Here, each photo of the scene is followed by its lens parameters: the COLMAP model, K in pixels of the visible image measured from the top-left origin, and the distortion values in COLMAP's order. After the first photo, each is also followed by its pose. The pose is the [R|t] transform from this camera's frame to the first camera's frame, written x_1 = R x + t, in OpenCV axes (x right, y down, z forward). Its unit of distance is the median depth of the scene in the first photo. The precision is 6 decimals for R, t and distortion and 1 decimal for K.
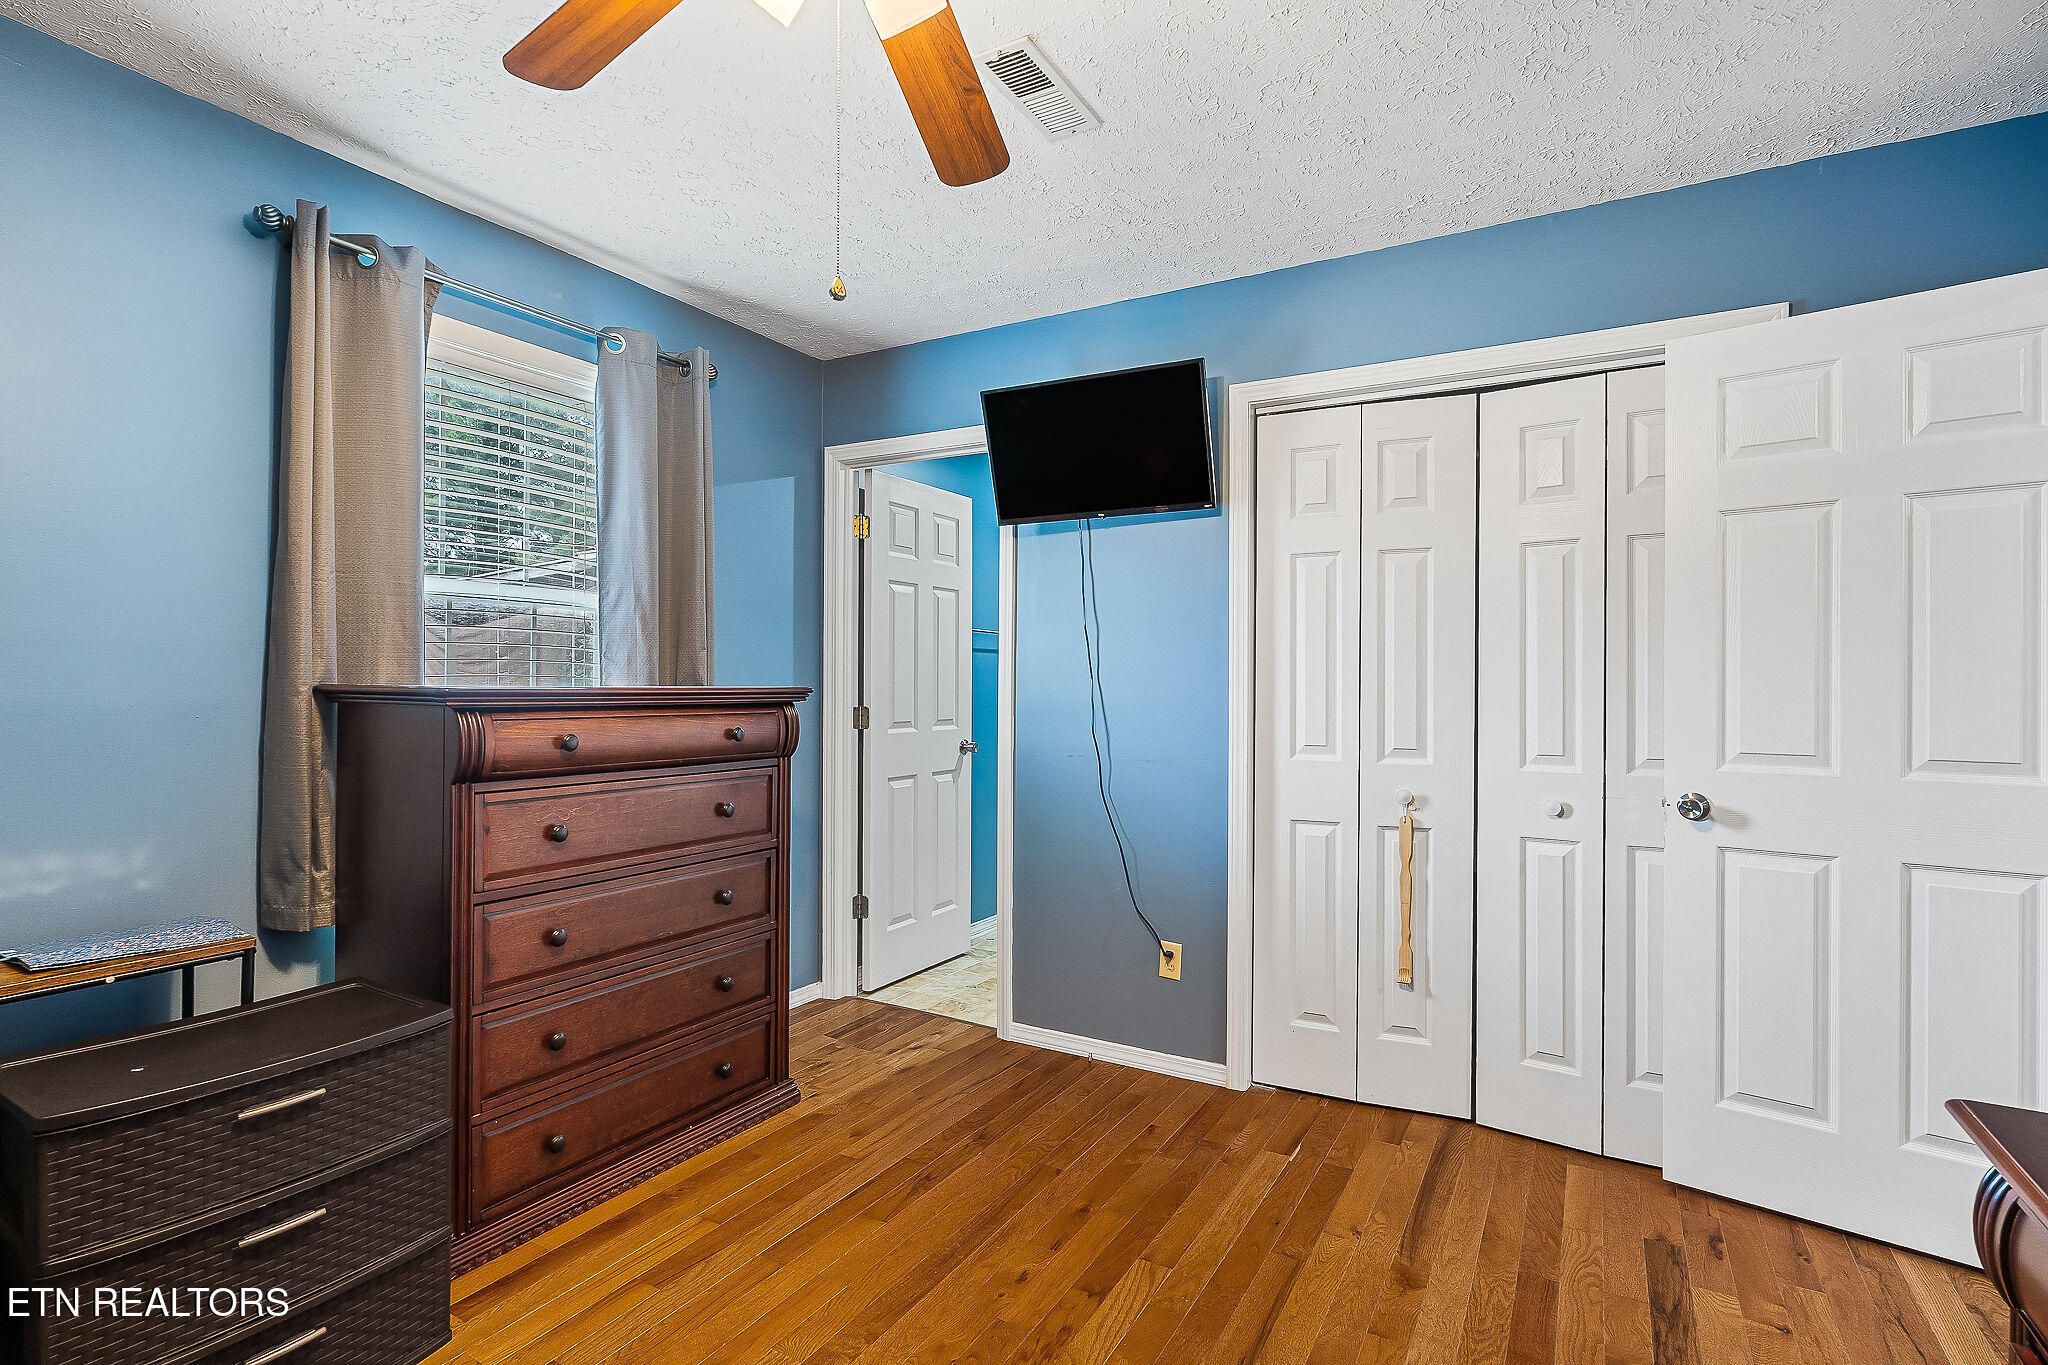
lens RADIAL K [[978.3, 0, 1024.0], [0, 978.3, 682.5], [0, 0, 1]] dist [0.000722, 0.000229]
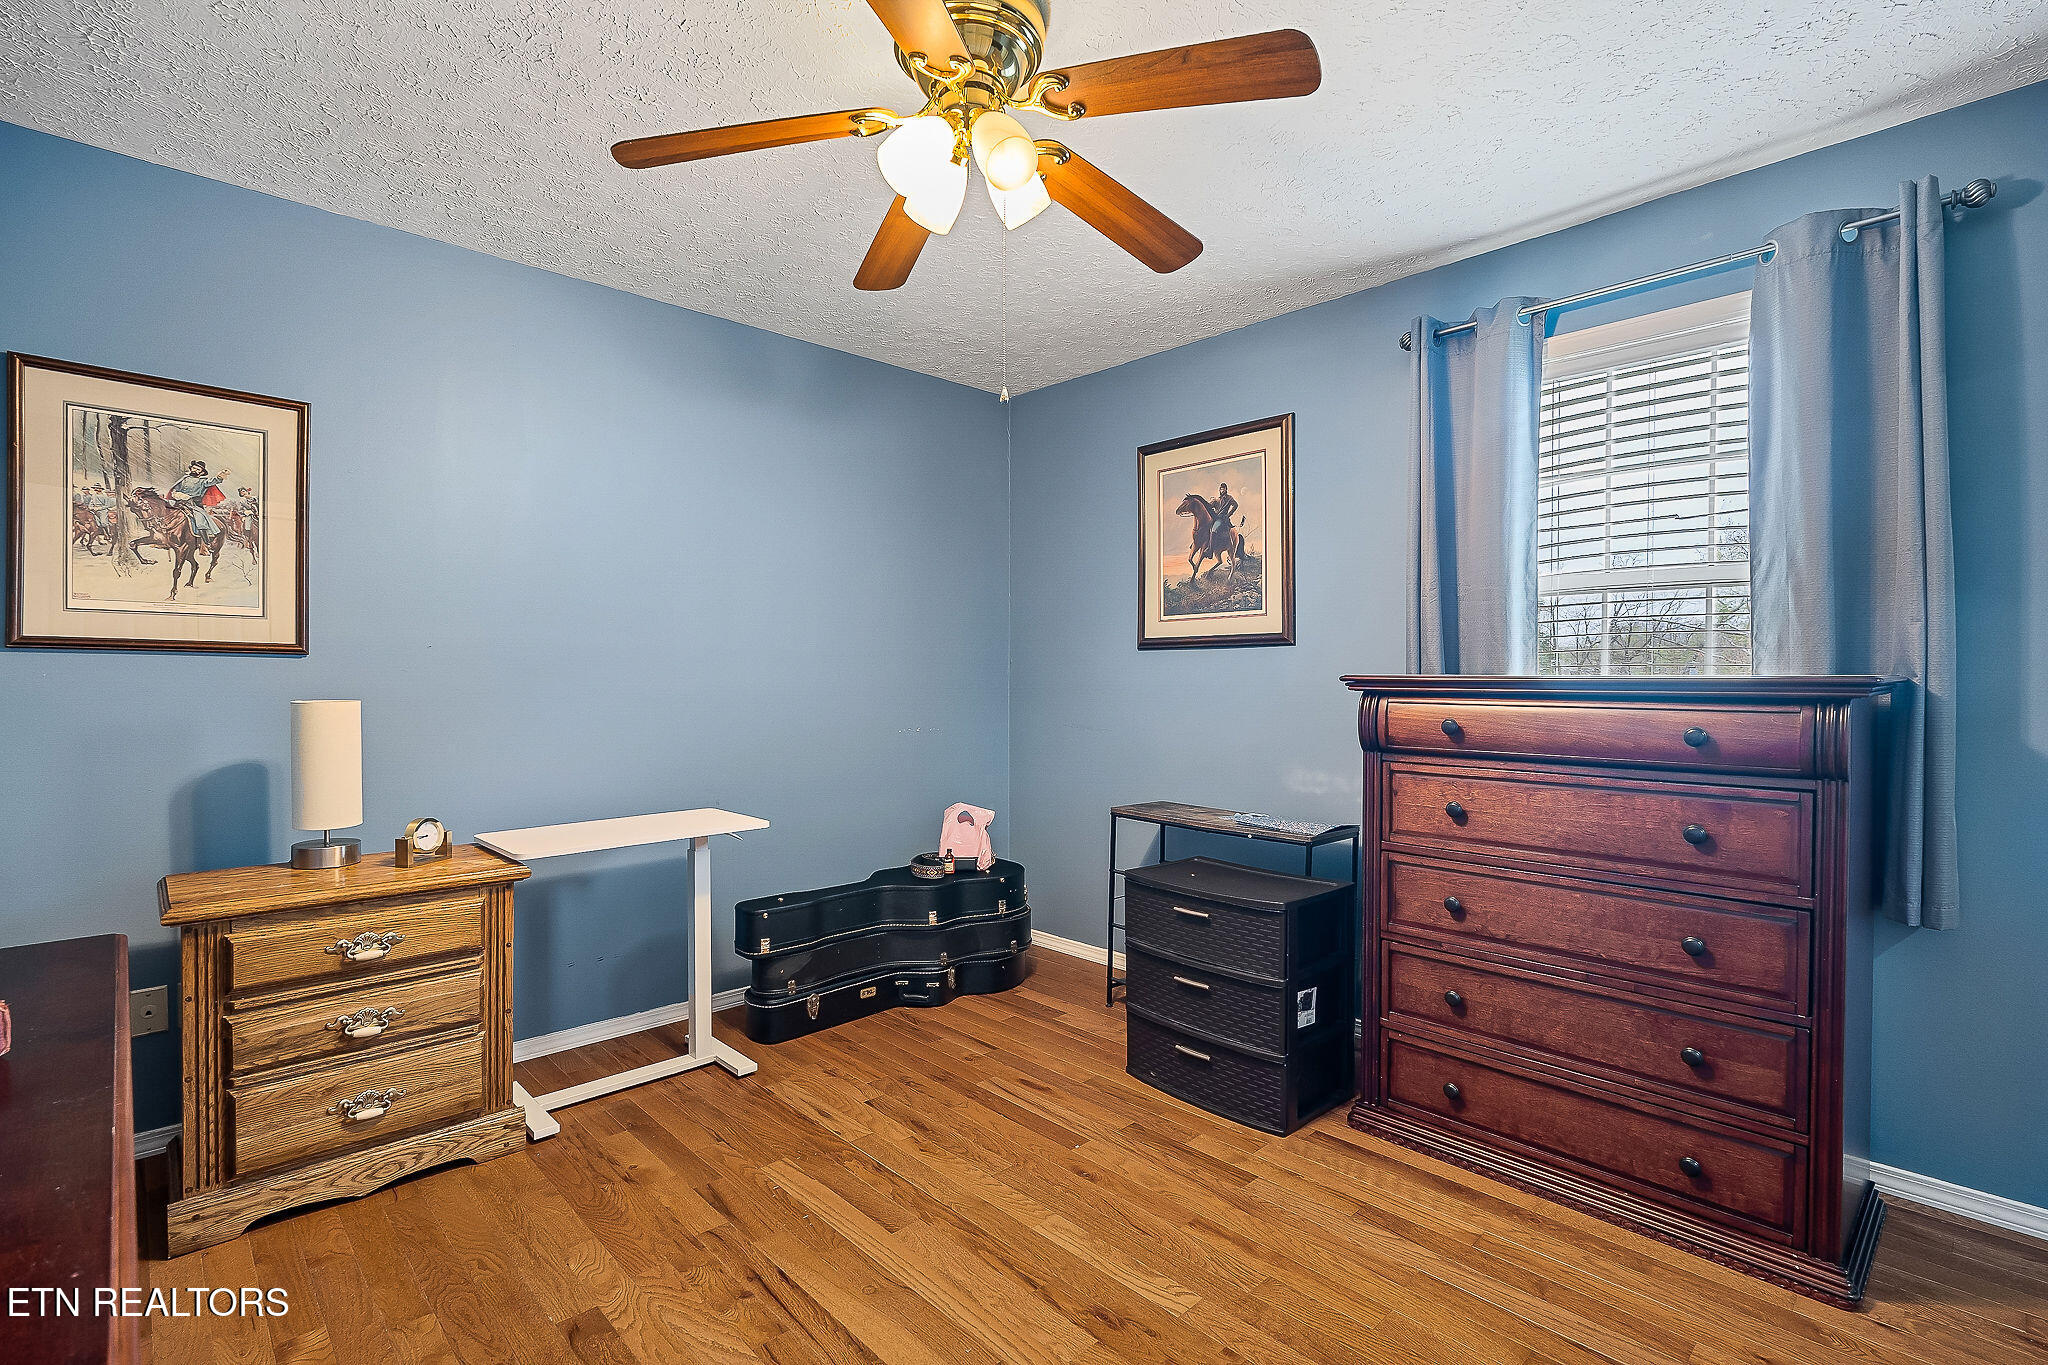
lens RADIAL K [[952.8, 0, 1024.0], [0, 952.8, 682.5], [0, 0, 1]] dist [-0.001418, -0.000225]
pose [[-0.277350, 0.004186, -0.960760, 0.632317], [0.002260, 0.999991, 0.003705, 0.006723], [0.960766, -0.001144, -0.277357, 0.773086]]
